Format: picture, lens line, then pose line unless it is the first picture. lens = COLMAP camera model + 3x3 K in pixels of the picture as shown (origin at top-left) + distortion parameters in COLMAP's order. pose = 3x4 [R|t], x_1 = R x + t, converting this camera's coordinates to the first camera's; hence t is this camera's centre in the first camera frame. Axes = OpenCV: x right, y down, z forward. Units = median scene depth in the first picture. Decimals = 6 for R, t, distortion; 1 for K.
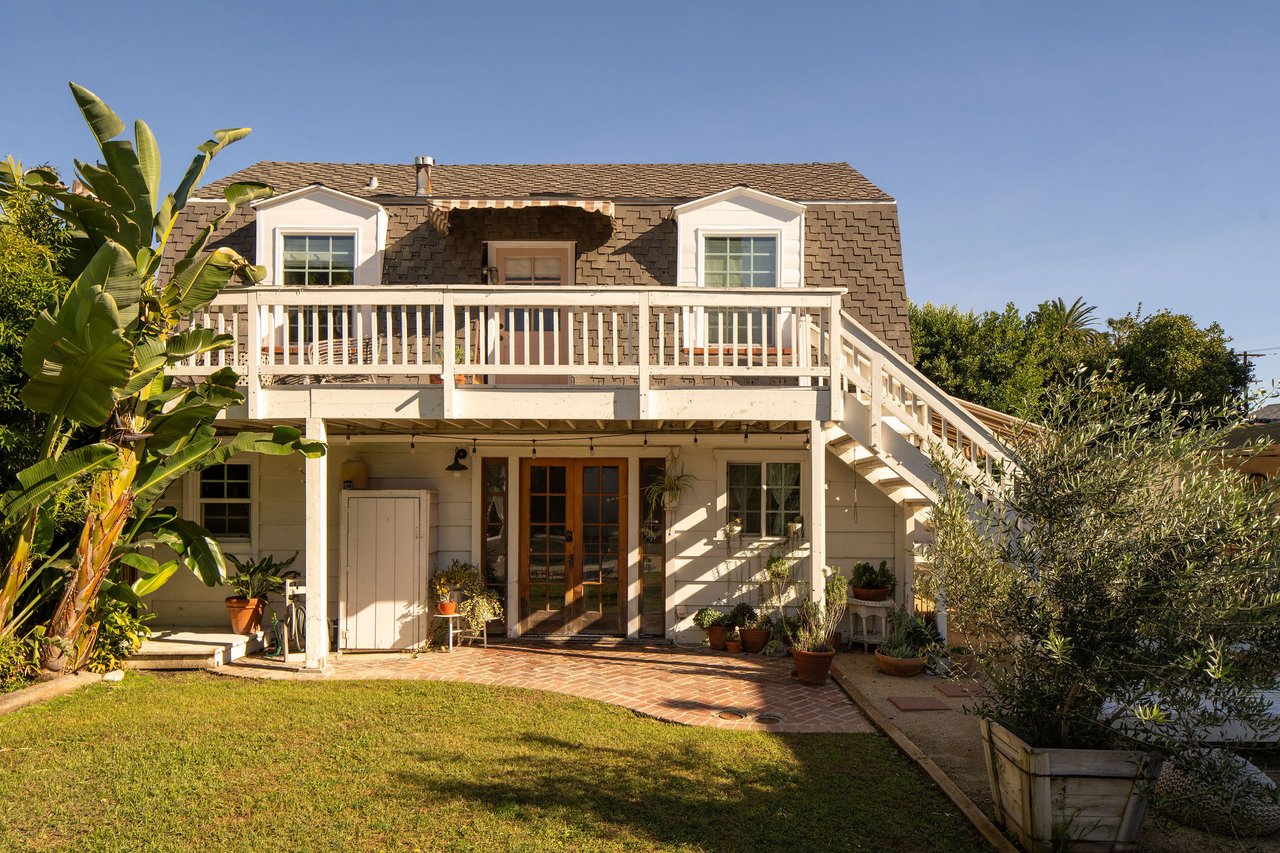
lens RADIAL K [[794.1, 0, 634.6], [0, 794.1, 478.6], [0, 0, 1]] dist [0.002770, -0.001184]
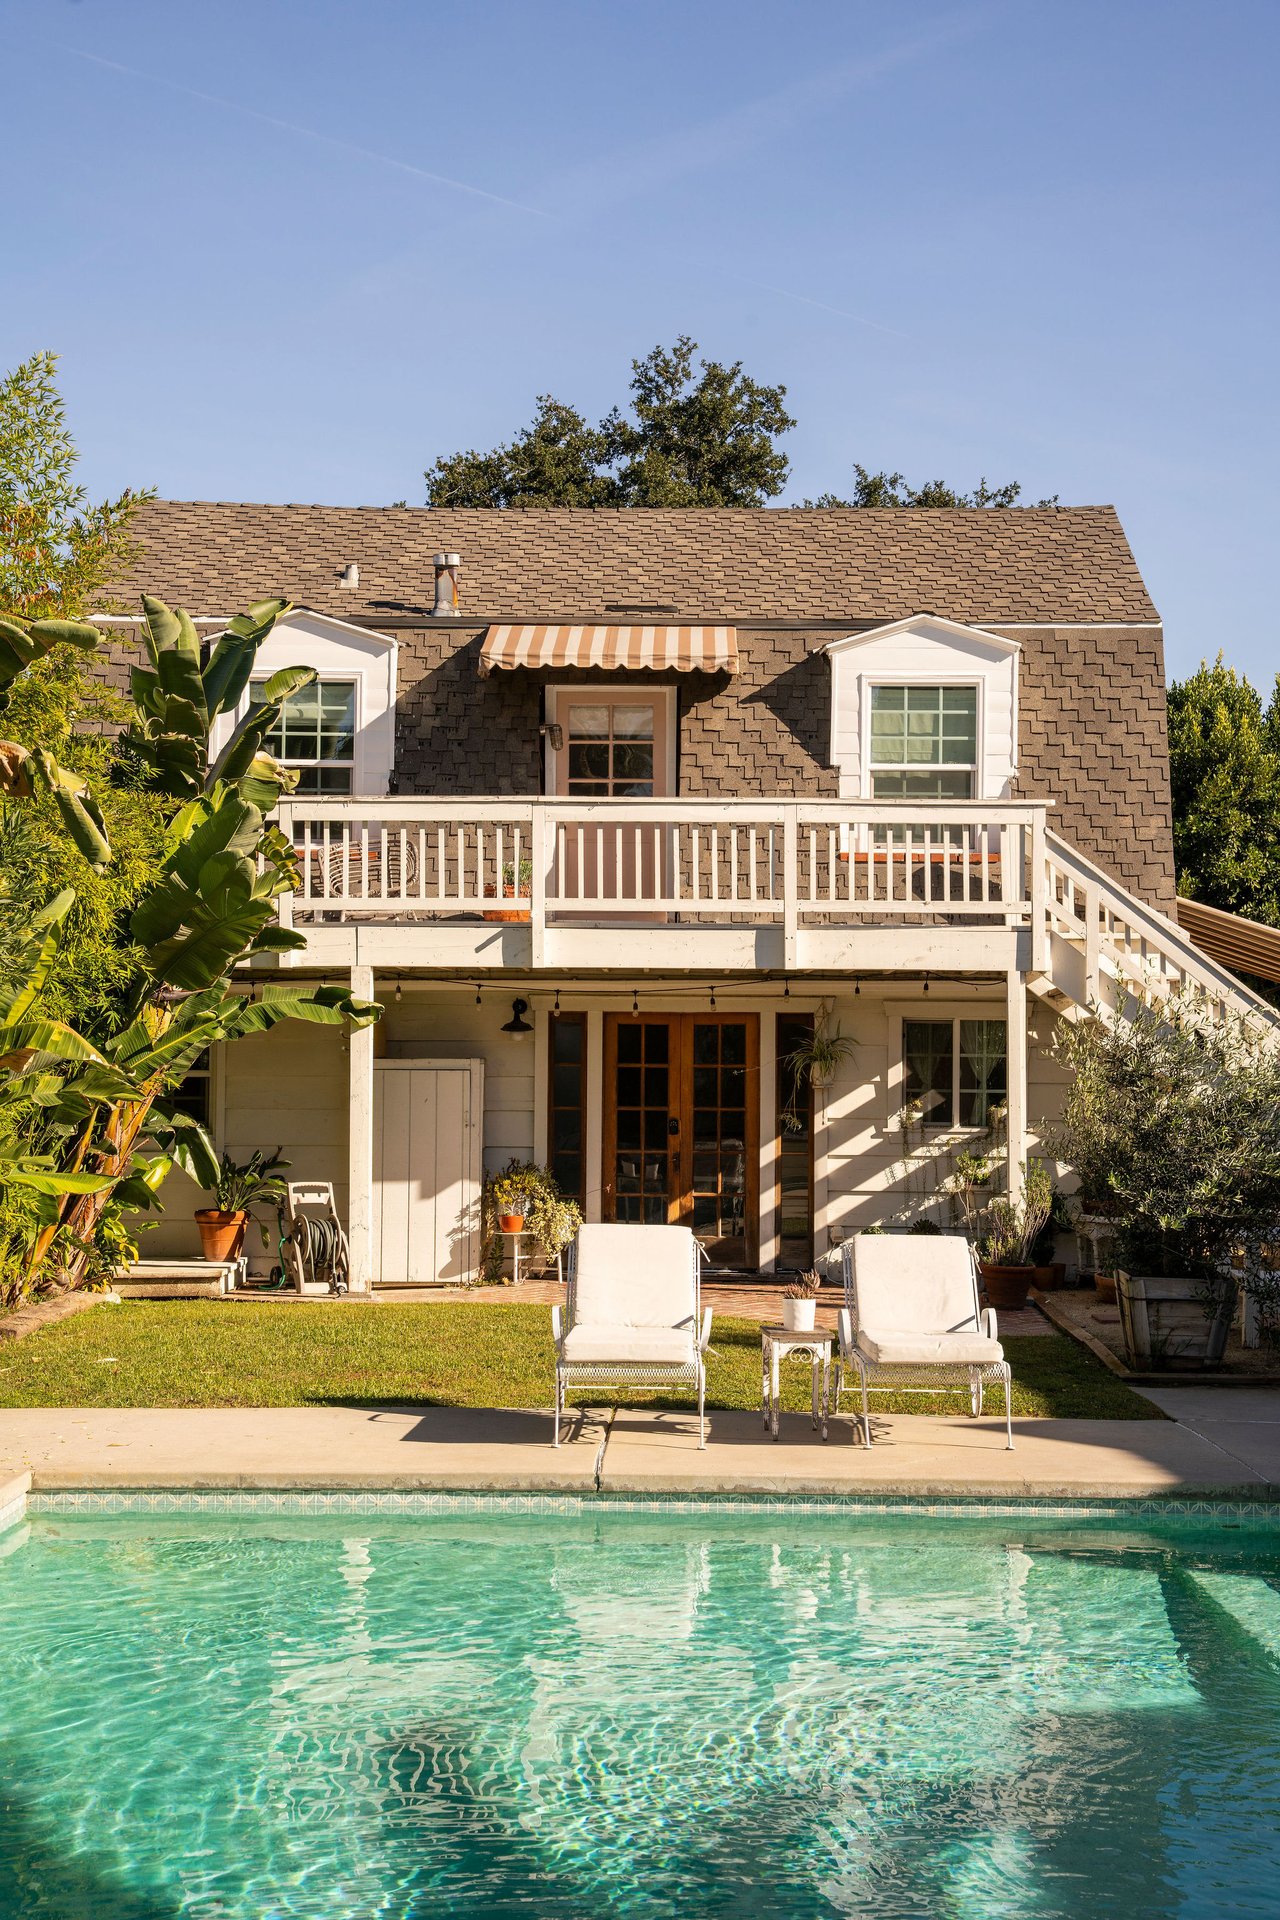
lens RADIAL K [[3188.6, 0, 640.0], [0, 3188.6, 960.0], [0, 0, 1]] dist [0.211752, 0.048398]
pose [[0.999968, 0.001992, 0.007812, -0.136899], [-0.001927, 0.999964, -0.008303, -0.049493], [-0.007828, 0.008288, 0.999935, -1.814249]]
